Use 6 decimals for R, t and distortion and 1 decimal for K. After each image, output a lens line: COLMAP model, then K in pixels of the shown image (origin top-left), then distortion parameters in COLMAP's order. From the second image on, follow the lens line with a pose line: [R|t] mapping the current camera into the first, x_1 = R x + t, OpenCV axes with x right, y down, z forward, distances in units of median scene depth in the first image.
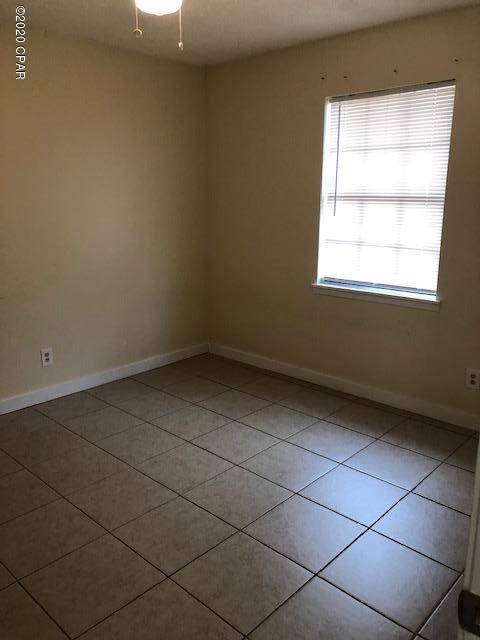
lens RADIAL K [[524.6, 0, 238.3], [0, 524.6, 321.5], [0, 0, 1]] dist [0.002307, 0.021951]
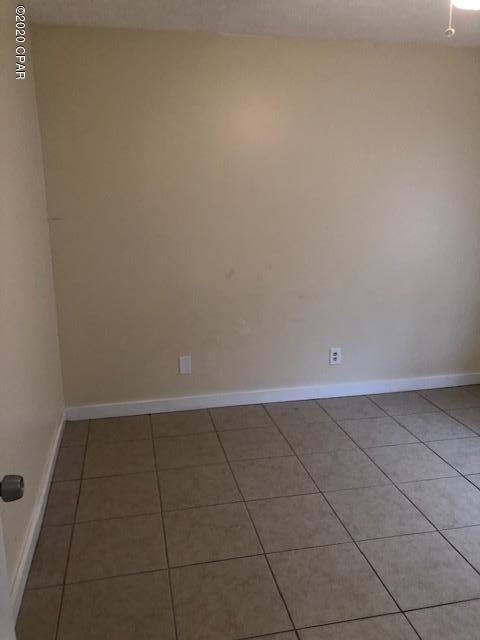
lens RADIAL K [[524.6, 0, 238.8], [0, 524.6, 321.5], [0, 0, 1]] dist [0.002307, 0.021951]
pose [[0.822309, 0.131947, -0.553532, 0.053123], [-0.134140, 0.990280, 0.036782, -0.015084], [0.553004, 0.044005, 0.832016, 0.021937]]
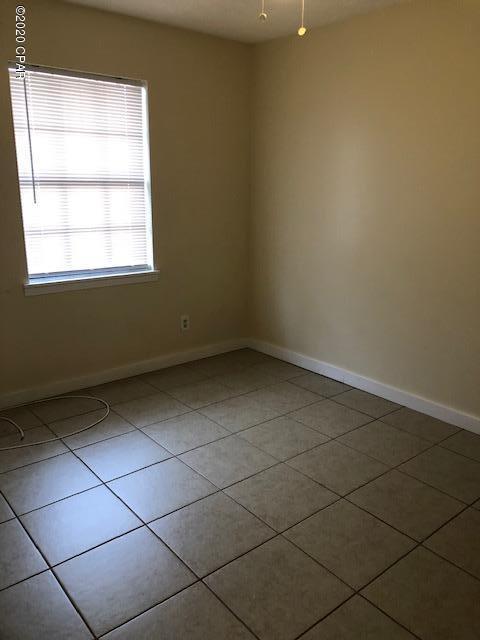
lens RADIAL K [[524.6, 0, 240.4], [0, 524.6, 315.4], [0, 0, 1]] dist [0.002307, 0.021951]
pose [[0.123331, -0.252432, 0.959723, -0.883604], [0.226332, 0.948772, 0.220466, -0.184945], [-0.966211, 0.190026, 0.174147, 0.734413]]
